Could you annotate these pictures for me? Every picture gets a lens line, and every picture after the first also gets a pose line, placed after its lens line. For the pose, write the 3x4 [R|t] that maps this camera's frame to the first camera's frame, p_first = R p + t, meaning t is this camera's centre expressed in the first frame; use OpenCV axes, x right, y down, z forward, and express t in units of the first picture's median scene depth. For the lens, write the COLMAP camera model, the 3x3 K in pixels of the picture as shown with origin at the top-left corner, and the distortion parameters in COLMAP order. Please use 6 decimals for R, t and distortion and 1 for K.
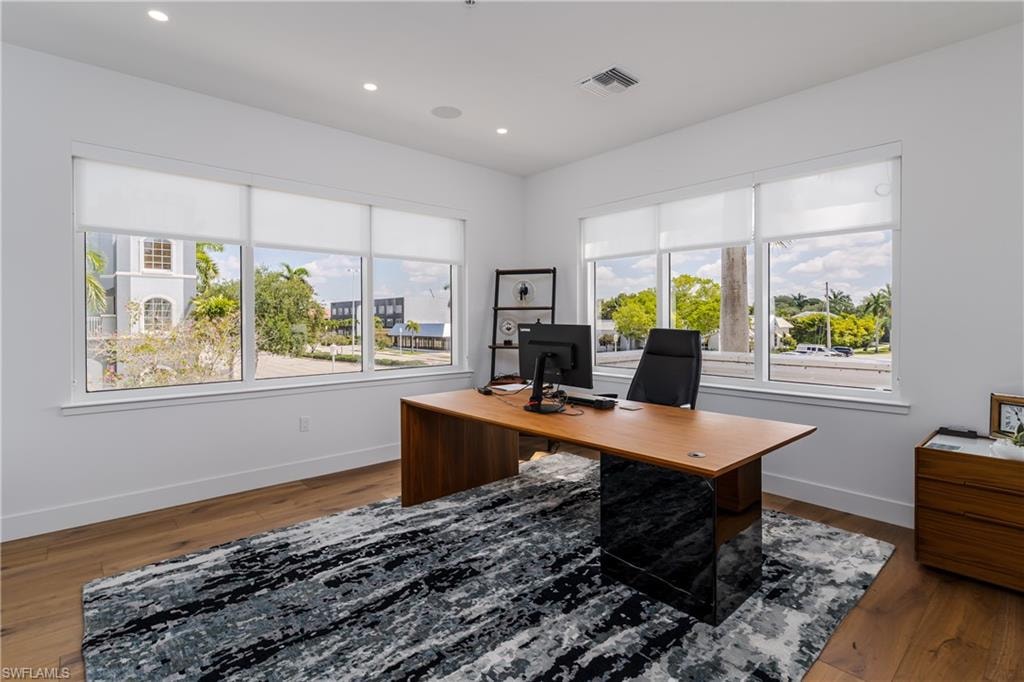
lens RADIAL K [[494.5, 0, 509.1], [0, 494.5, 320.7], [0, 0, 1]] dist [-0.010397, -0.000112]
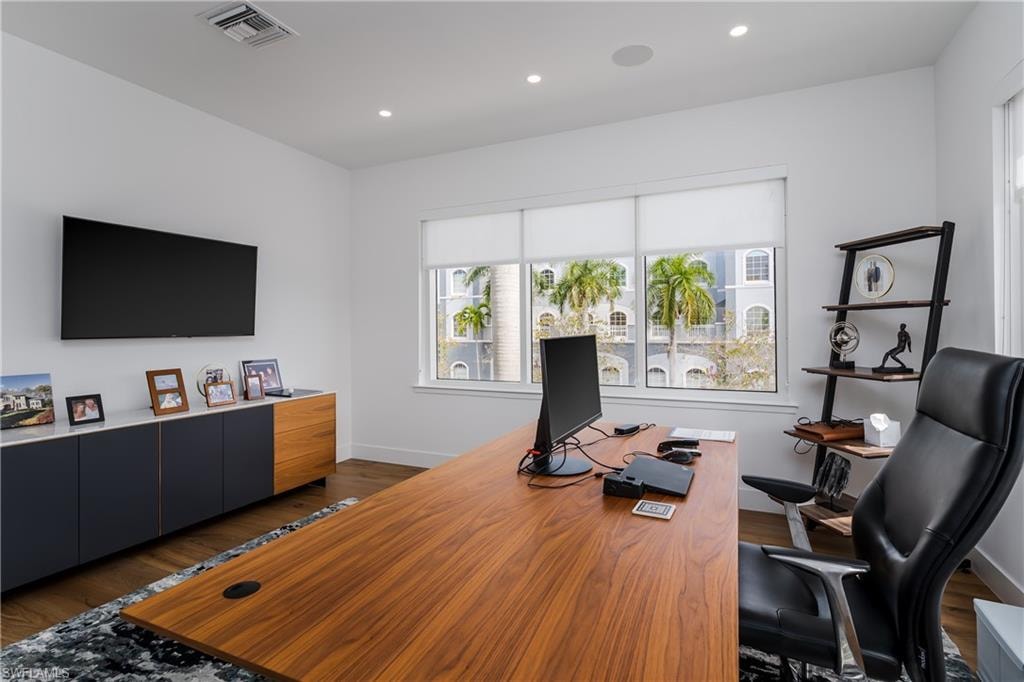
lens RADIAL K [[494.5, 0, 509.1], [0, 494.5, 320.7], [0, 0, 1]] dist [-0.010397, -0.000112]
pose [[0.394464, -0.016492, -0.918763, 0.367569], [0.002934, 0.999856, -0.016688, -0.000630], [0.918907, 0.003887, 0.394456, 0.393902]]
